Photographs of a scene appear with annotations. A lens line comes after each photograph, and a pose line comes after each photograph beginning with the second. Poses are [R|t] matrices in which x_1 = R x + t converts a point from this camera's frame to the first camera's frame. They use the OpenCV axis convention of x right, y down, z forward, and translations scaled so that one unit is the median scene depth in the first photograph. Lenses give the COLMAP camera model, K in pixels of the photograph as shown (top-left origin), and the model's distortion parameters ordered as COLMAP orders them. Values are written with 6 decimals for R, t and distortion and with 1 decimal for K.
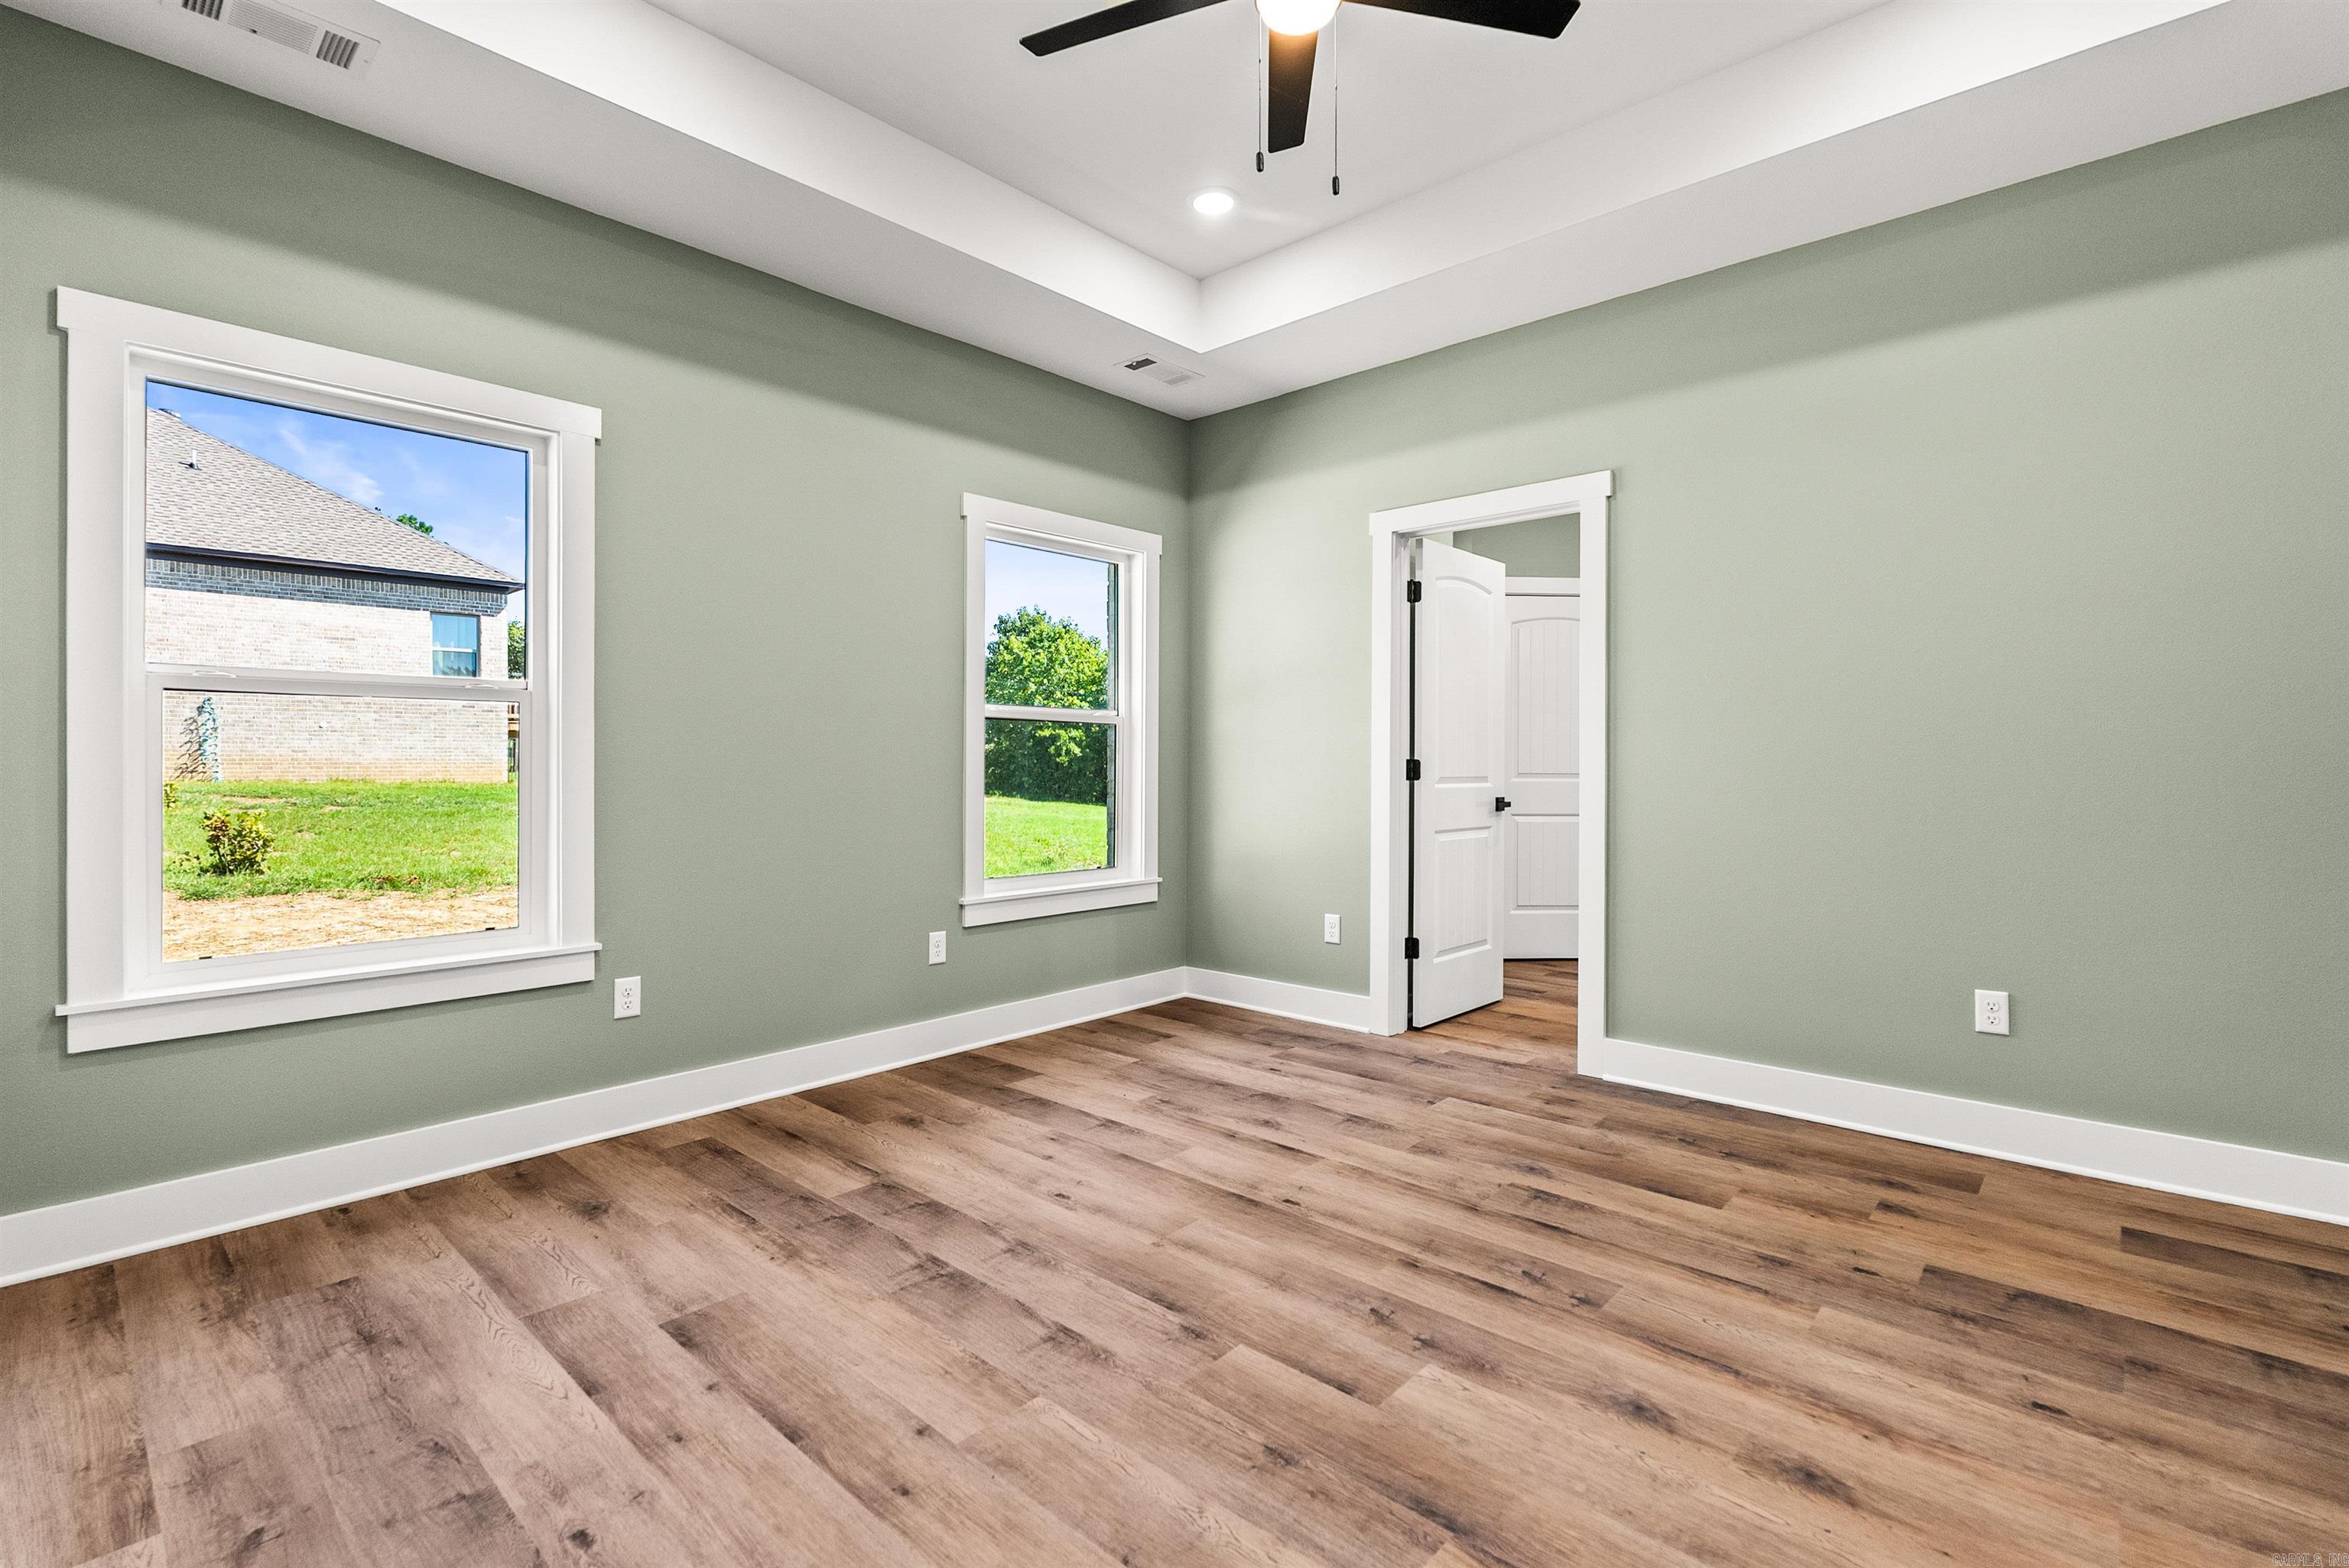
lens RADIAL K [[1046.3, 0, 1173.3], [0, 1046.3, 769.0], [0, 0, 1]] dist [-0.014147, 0.003257]
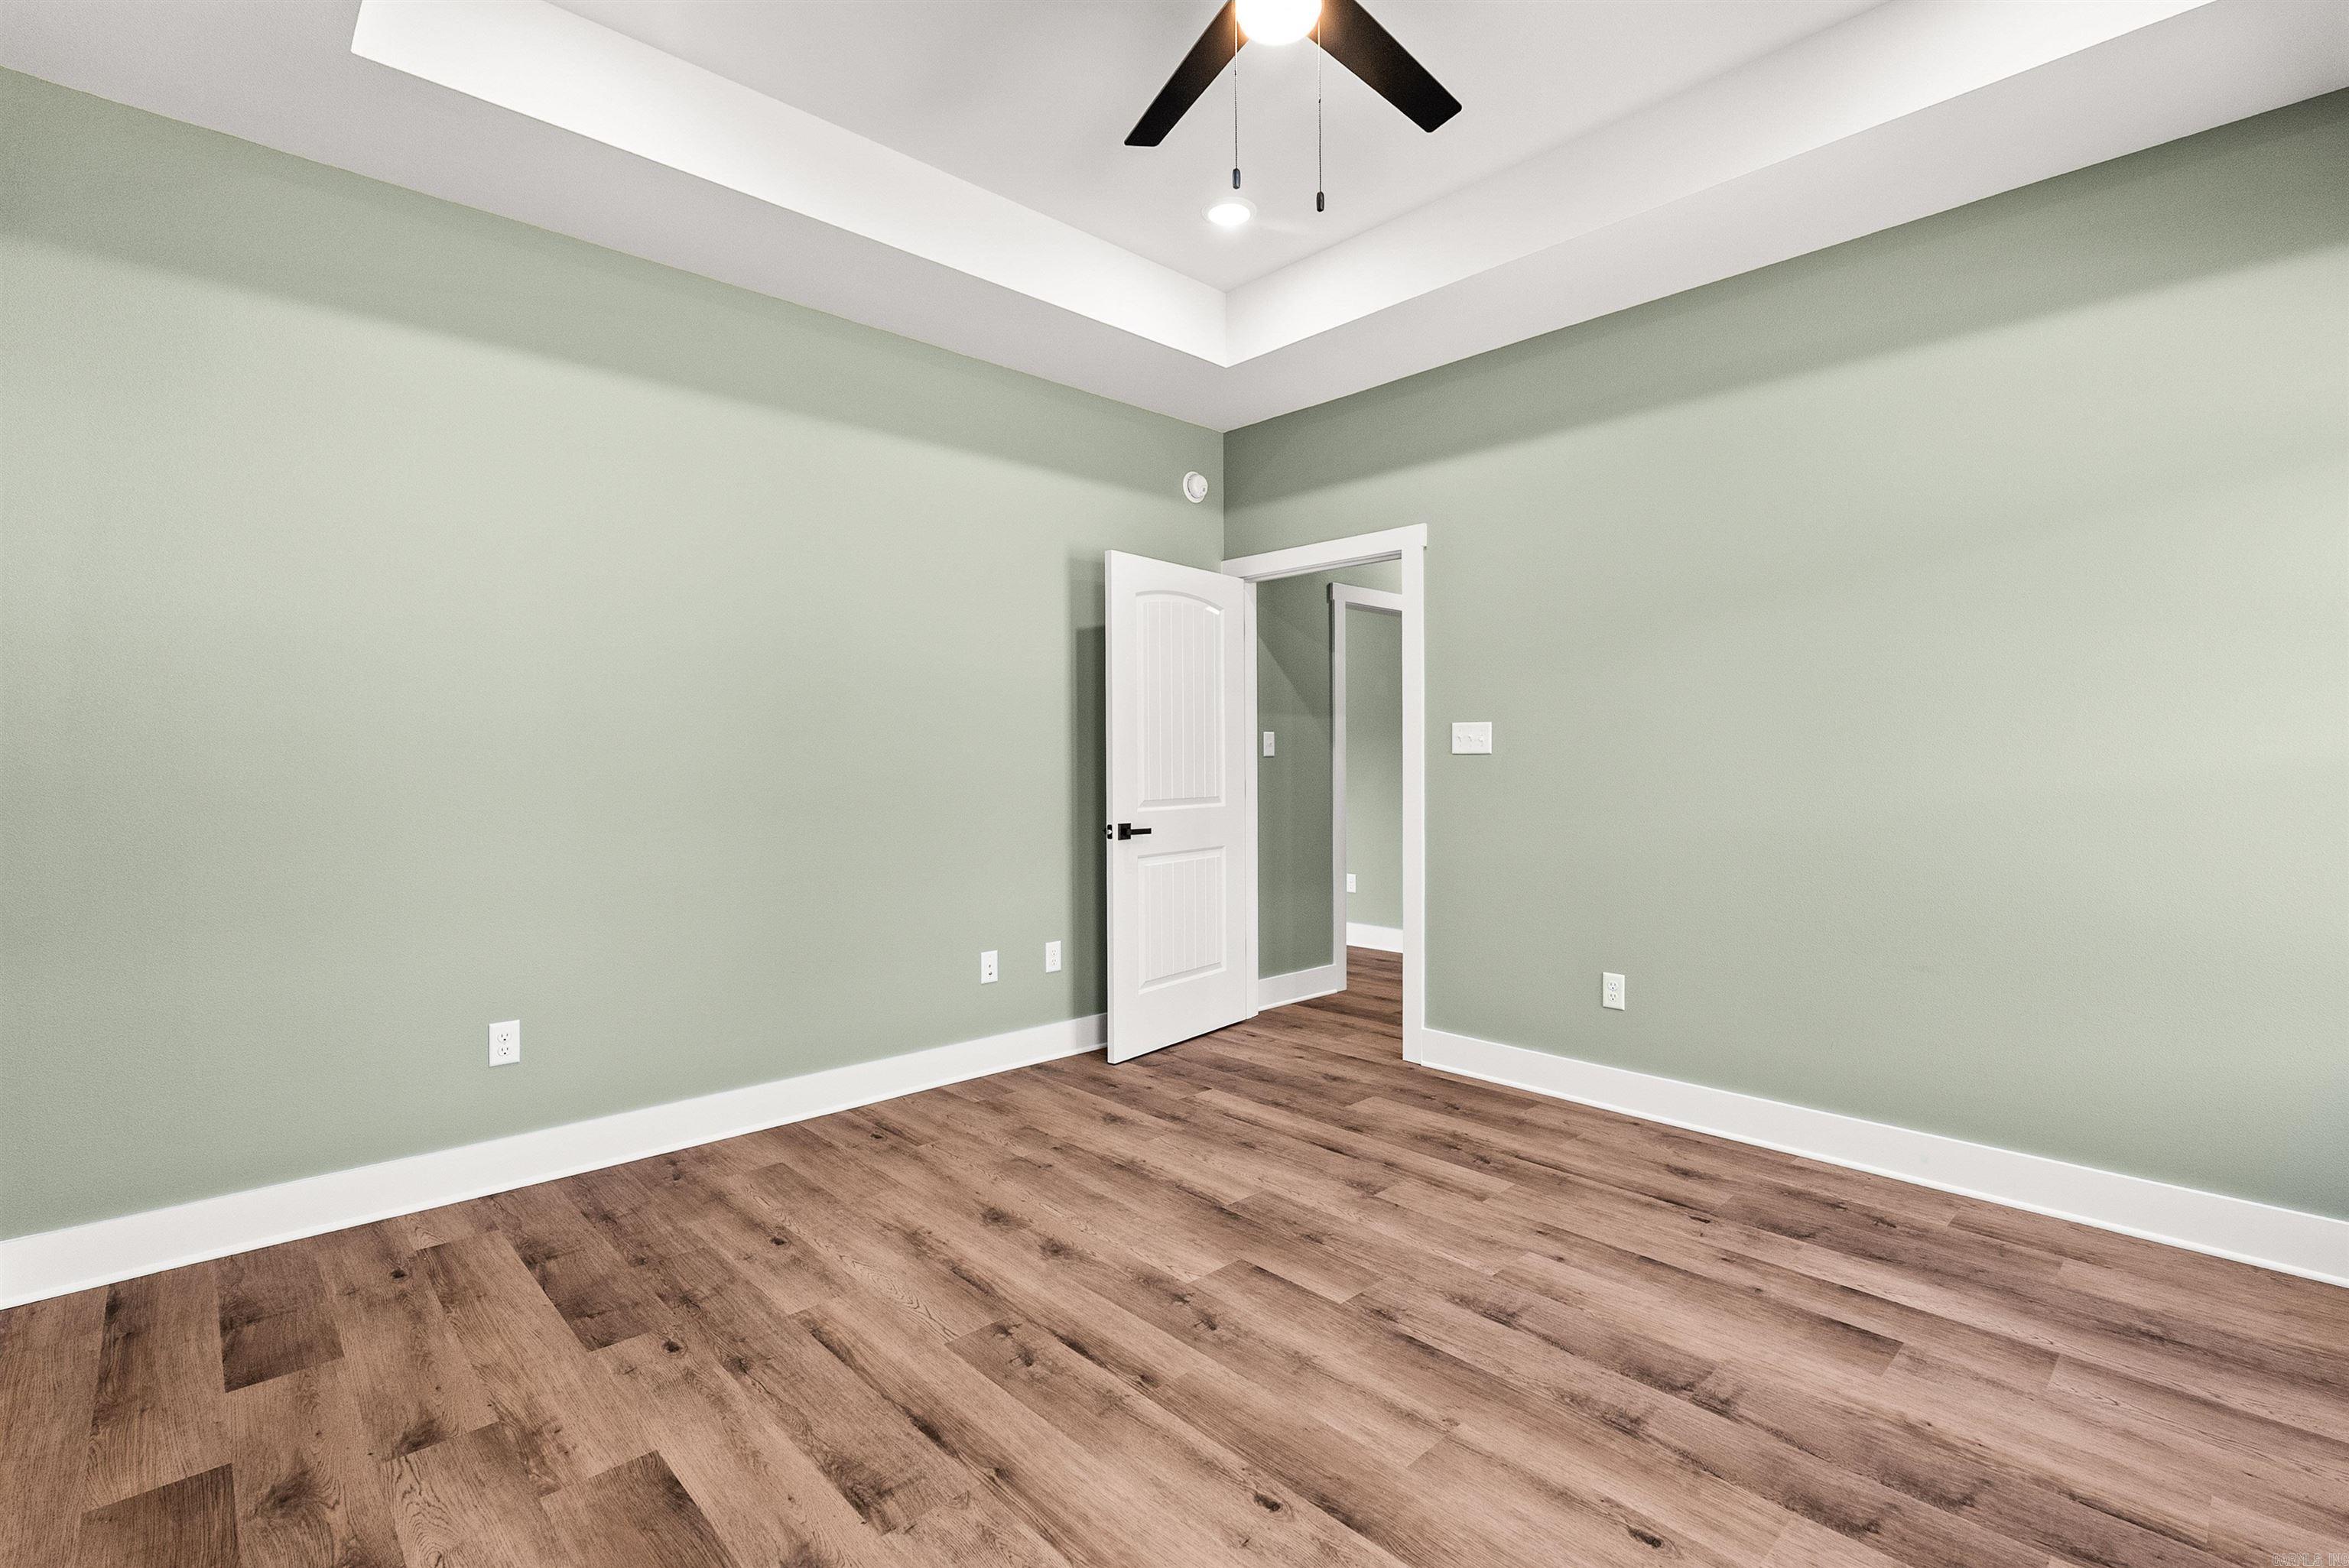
lens RADIAL K [[1046.3, 0, 1177.5], [0, 1046.3, 776.0], [0, 0, 1]] dist [-0.014147, 0.003257]
pose [[-0.997332, 0.000680, 0.072995, 0.149959], [0.002264, 0.999764, 0.021618, -0.055315], [-0.072963, 0.021726, -0.997098, 2.017676]]
